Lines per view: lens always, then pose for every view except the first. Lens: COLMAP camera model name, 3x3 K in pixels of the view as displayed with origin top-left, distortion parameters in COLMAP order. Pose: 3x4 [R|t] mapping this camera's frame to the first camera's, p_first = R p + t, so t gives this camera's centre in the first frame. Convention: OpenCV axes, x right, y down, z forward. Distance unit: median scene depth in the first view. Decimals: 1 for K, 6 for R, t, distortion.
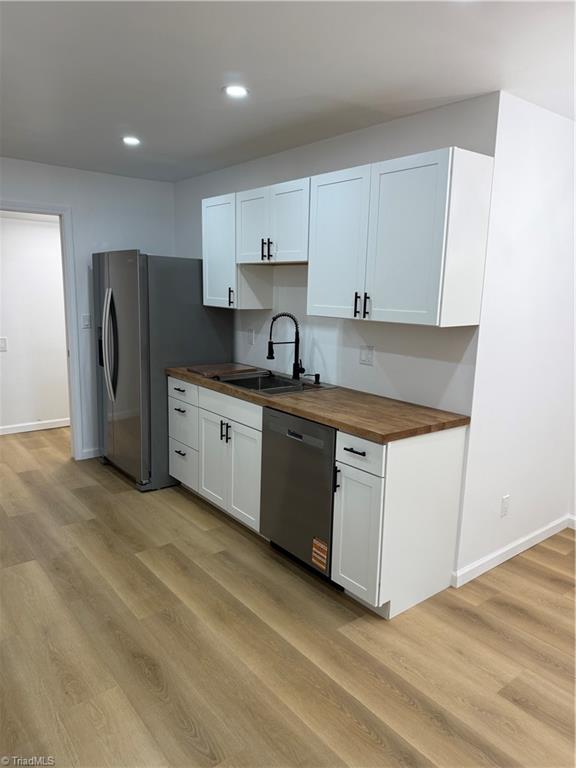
lens RADIAL K [[539.0, 0, 288.2], [0, 539.0, 389.3], [0, 0, 1]] dist [-0.002532, -0.002762]
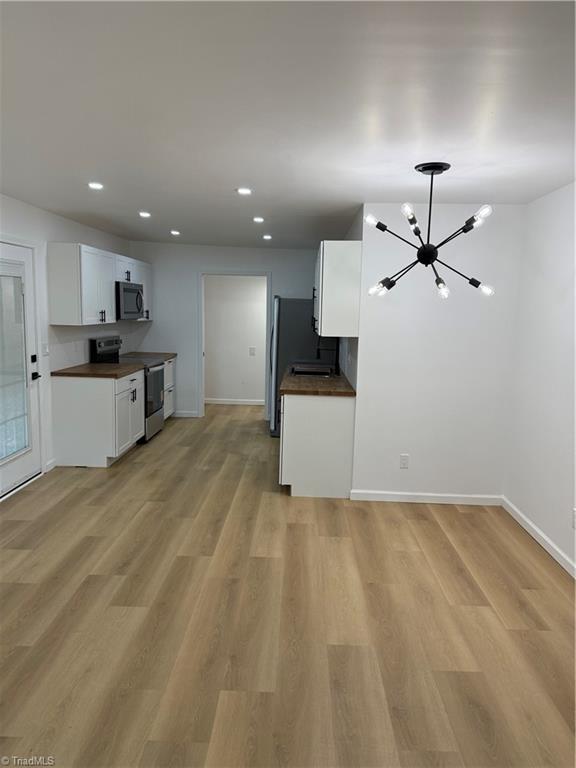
lens RADIAL K [[533.7, 0, 288.0], [0, 533.7, 384.0], [0, 0, 1]] dist [0.109565, -0.141813]
pose [[0.768558, 0.079691, -0.634797, 1.260080], [-0.126776, 0.991507, -0.029018, 0.103485], [0.627093, 0.102779, 0.772134, -0.422717]]
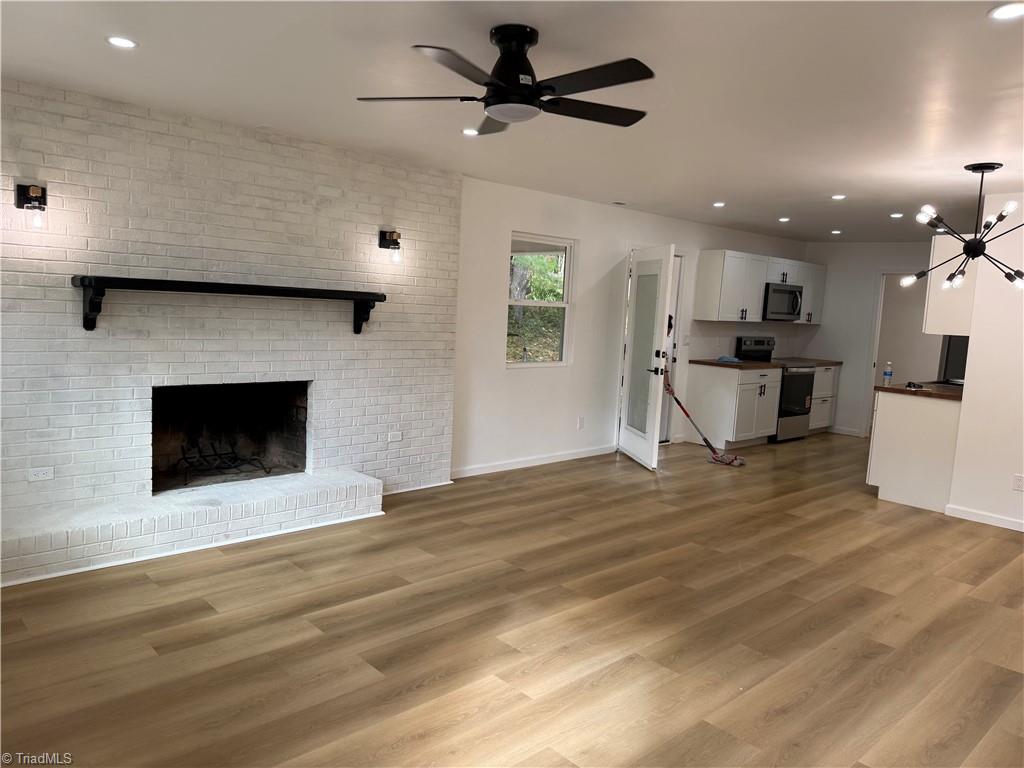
lens RADIAL K [[711.6, 0, 512.0], [0, 711.6, 384.0], [0, 0, 1]] dist [0.109565, -0.141813]
pose [[0.077905, 0.086104, -0.993236, 2.327648], [-0.243040, 0.967847, 0.064840, 0.198892], [0.966883, 0.236345, 0.096327, -0.447060]]
